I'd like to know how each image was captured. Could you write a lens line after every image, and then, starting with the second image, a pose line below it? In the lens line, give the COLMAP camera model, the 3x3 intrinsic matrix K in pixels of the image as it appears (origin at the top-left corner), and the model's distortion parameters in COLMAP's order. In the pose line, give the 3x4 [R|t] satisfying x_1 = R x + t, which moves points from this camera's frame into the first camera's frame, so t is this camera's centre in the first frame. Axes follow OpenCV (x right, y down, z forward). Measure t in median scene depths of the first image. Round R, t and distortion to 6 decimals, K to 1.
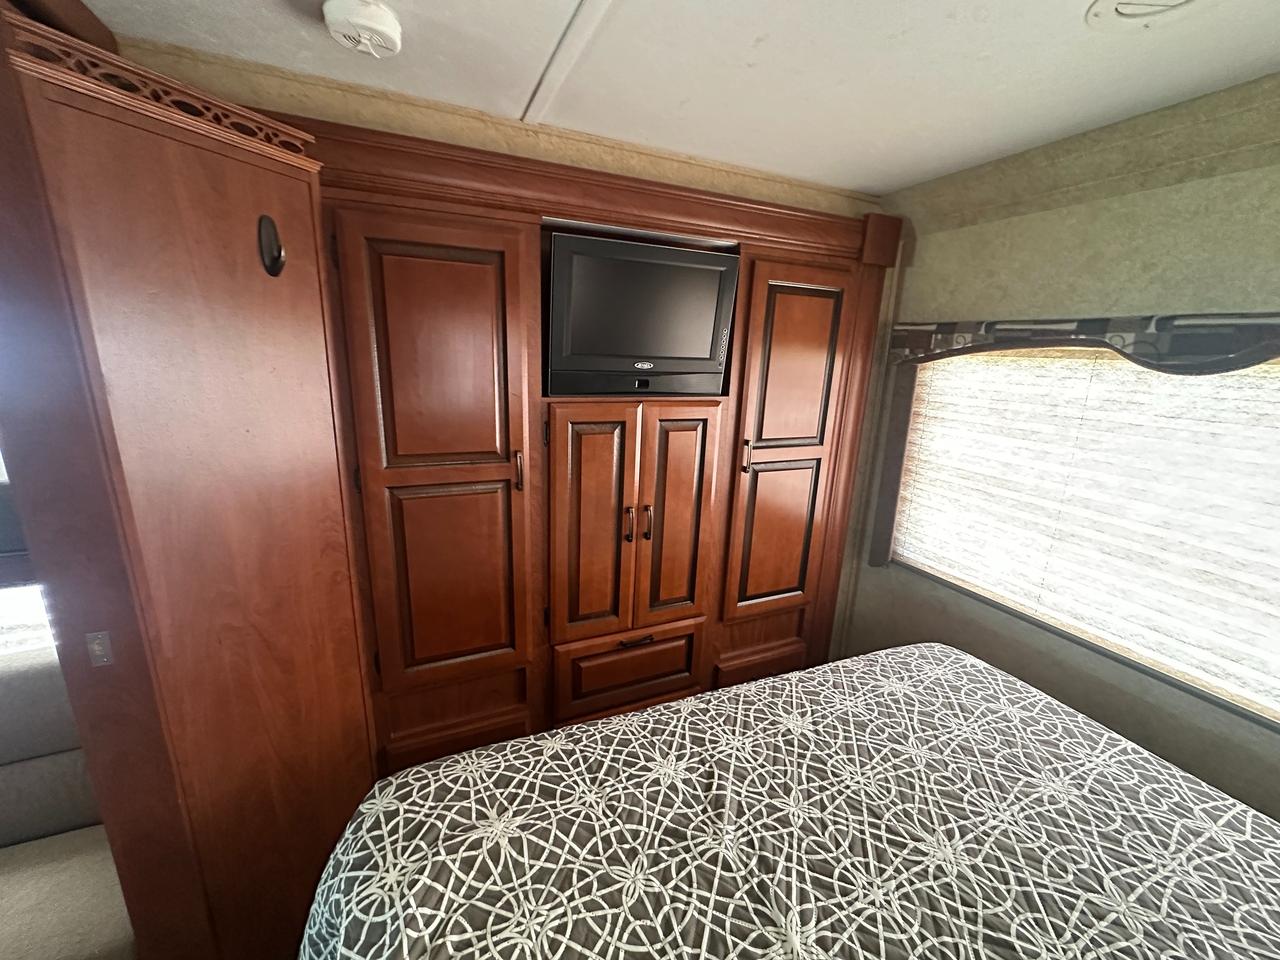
lens RADIAL K [[518.5, 0, 637.6], [0, 518.5, 482.0], [0, 0, 1]] dist [-0.002702, -0.000074]
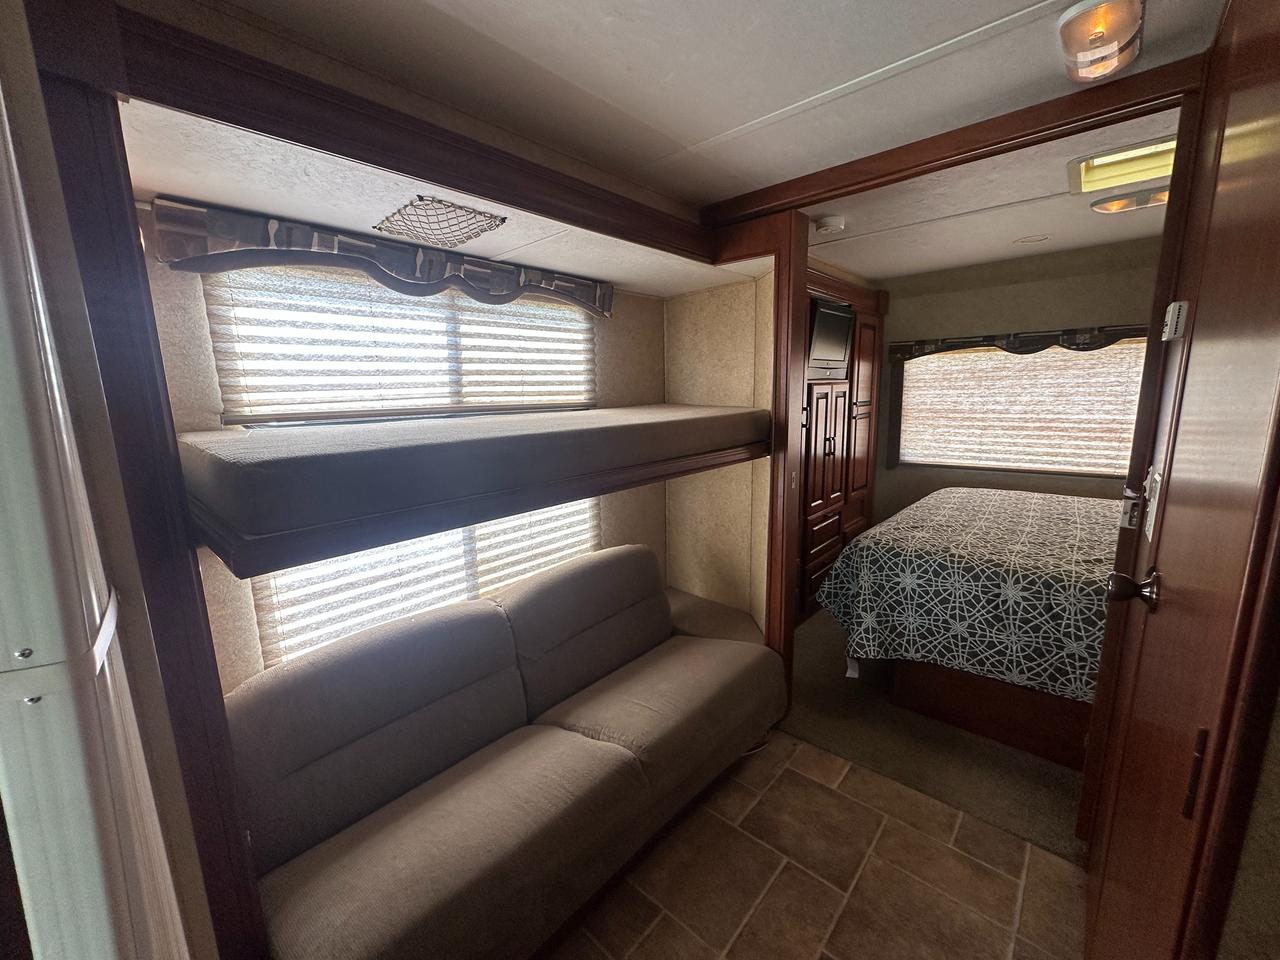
lens RADIAL K [[518.5, 0, 637.6], [0, 518.5, 482.0], [0, 0, 1]] dist [-0.002702, -0.000074]
pose [[0.897270, -0.141132, 0.418316, -1.587333], [0.170911, 0.984686, -0.034382, 0.157152], [-0.407058, 0.102345, 0.907650, -0.451653]]
